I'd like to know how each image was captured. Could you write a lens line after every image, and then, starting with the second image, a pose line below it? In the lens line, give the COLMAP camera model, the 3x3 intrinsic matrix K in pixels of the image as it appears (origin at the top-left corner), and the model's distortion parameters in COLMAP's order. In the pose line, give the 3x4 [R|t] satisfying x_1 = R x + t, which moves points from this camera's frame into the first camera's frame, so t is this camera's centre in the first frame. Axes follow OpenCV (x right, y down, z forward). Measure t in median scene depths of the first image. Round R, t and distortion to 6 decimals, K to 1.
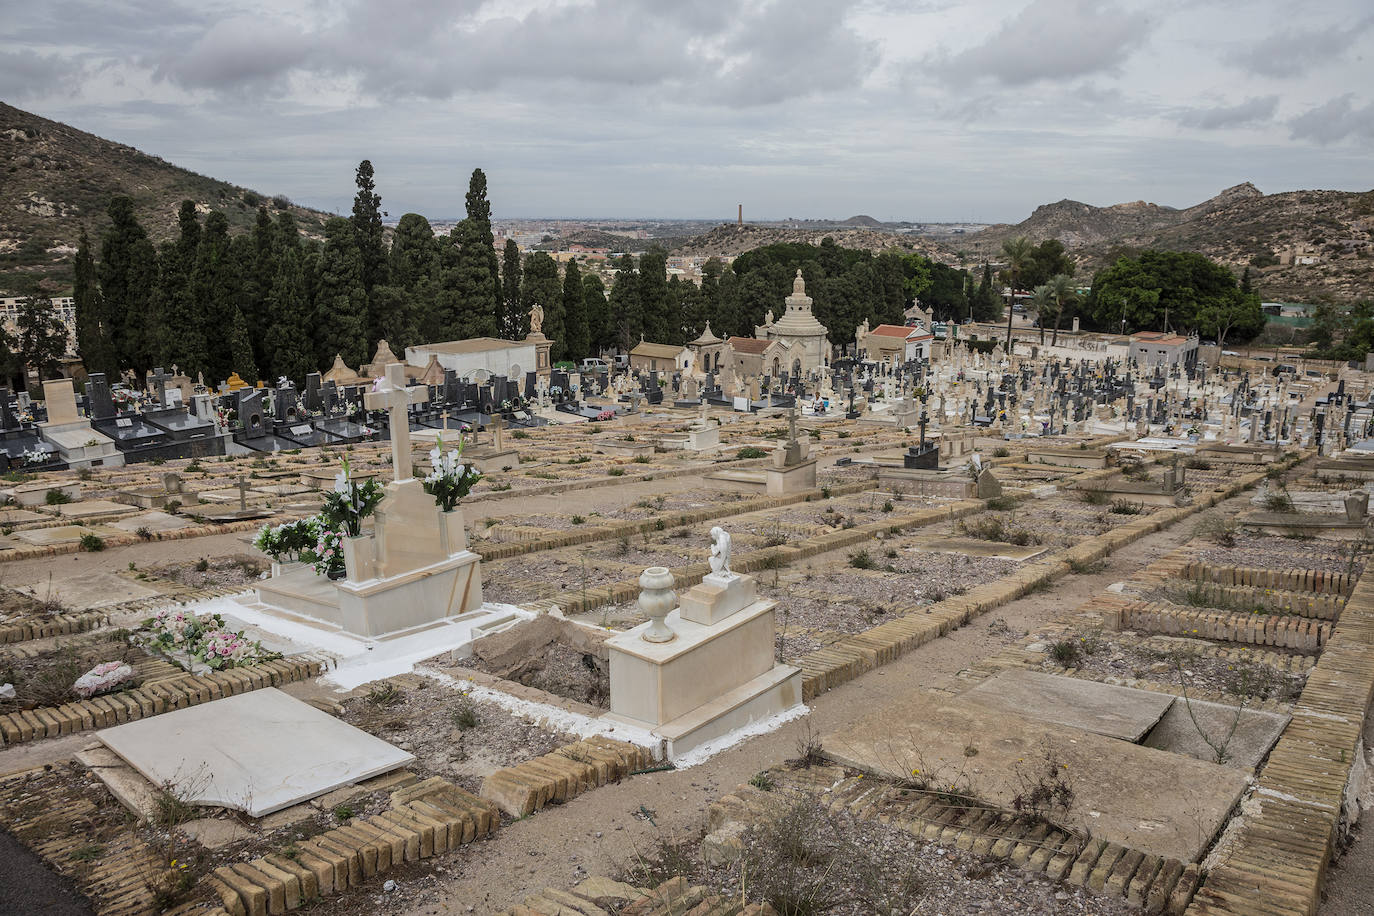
lens RADIAL K [[972.4, 0, 697.1], [0, 972.4, 460.3], [0, 0, 1]] dist [-0.121690, 0.068056]
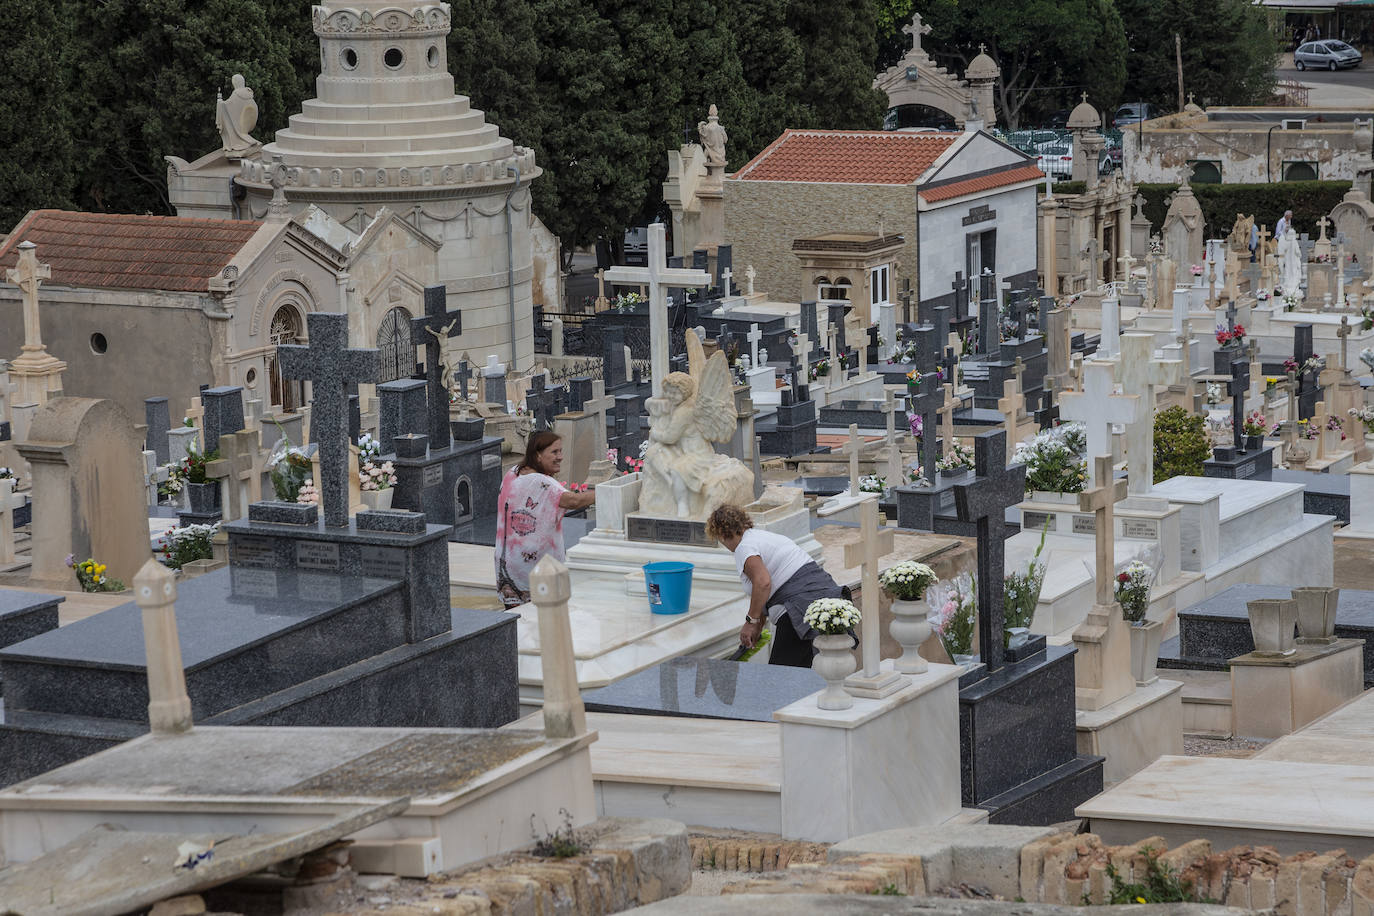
lens RADIAL K [[3853.1, 0, 687.0], [0, 3853.1, 458.0], [0, 0, 1]] dist [0.727710, 0.270068]
pose [[0.982094, -0.061915, 0.177929, 0.015636], [0.075288, 0.994743, -0.069410, -0.013262], [-0.172696, 0.081563, 0.981592, 0.176979]]
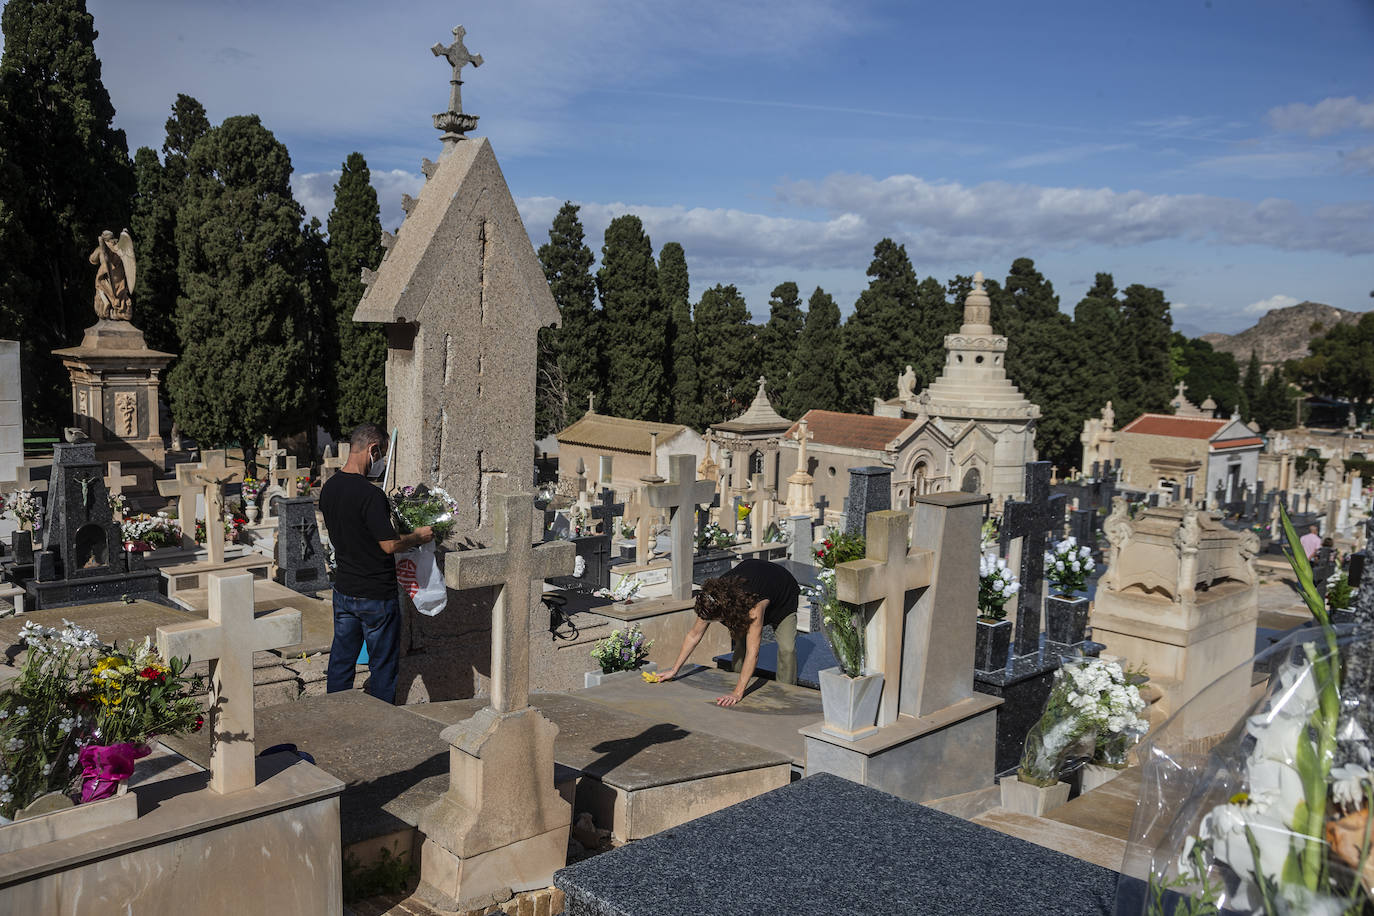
lens RADIAL K [[1192.1, 0, 721.4], [0, 1192.1, 458.8], [0, 0, 1]] dist [-0.000311, 0.006386]
pose [[0.995937, 0.038213, -0.081539, 0.029199], [-0.048602, 0.990388, -0.129497, -0.029689], [0.075807, 0.132934, 0.988222, 0.373453]]
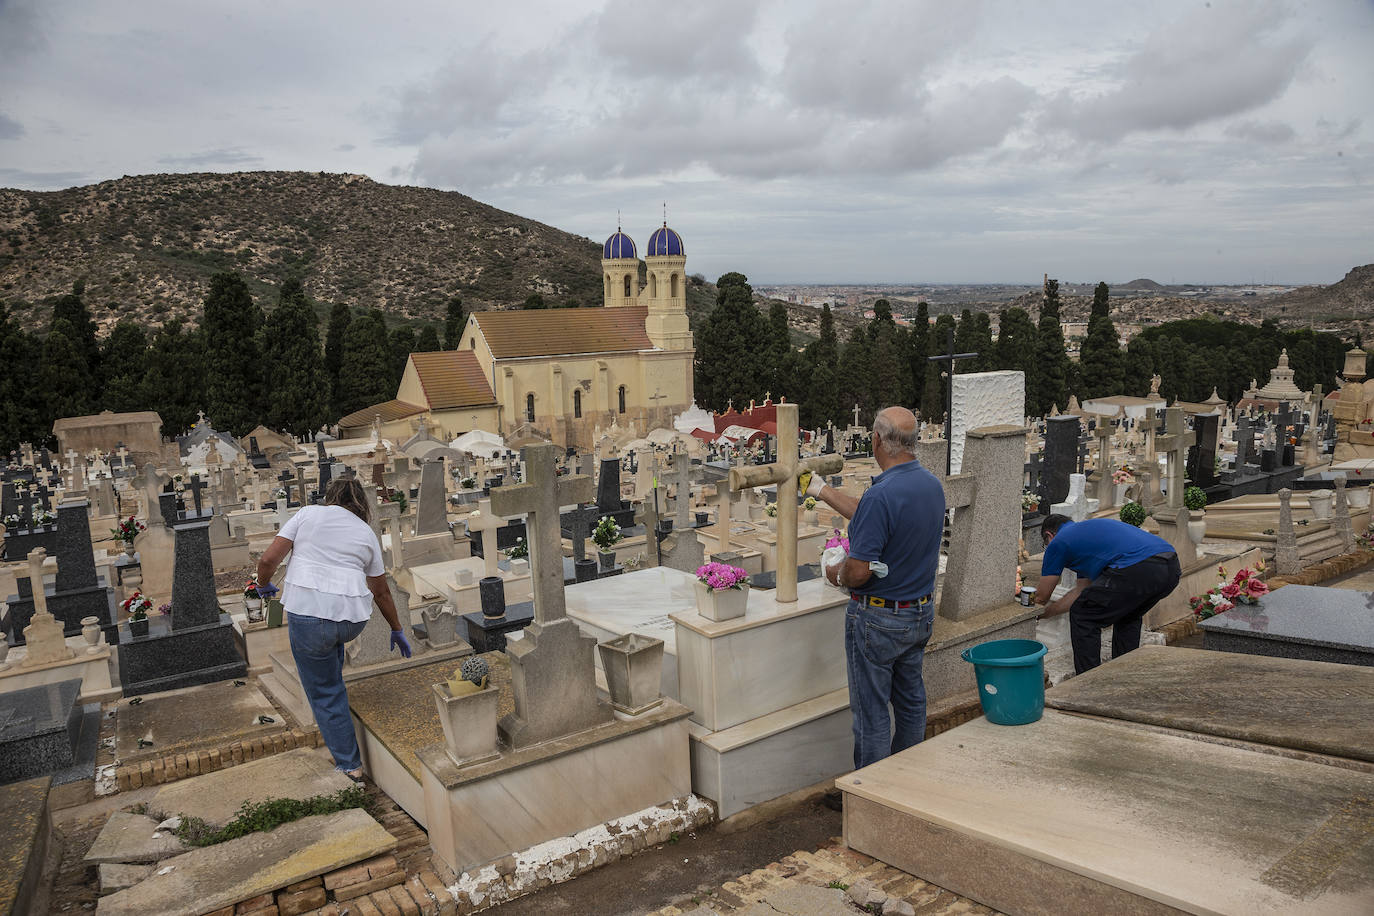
lens RADIAL K [[927.4, 0, 699.0], [0, 927.4, 466.0], [0, 0, 1]] dist [-0.127264, 0.072260]
pose [[0.960039, 0.032871, -0.277928, -0.255092], [-0.047044, 0.997902, -0.044479, 0.042718], [0.275883, 0.055777, 0.959572, -0.296743]]
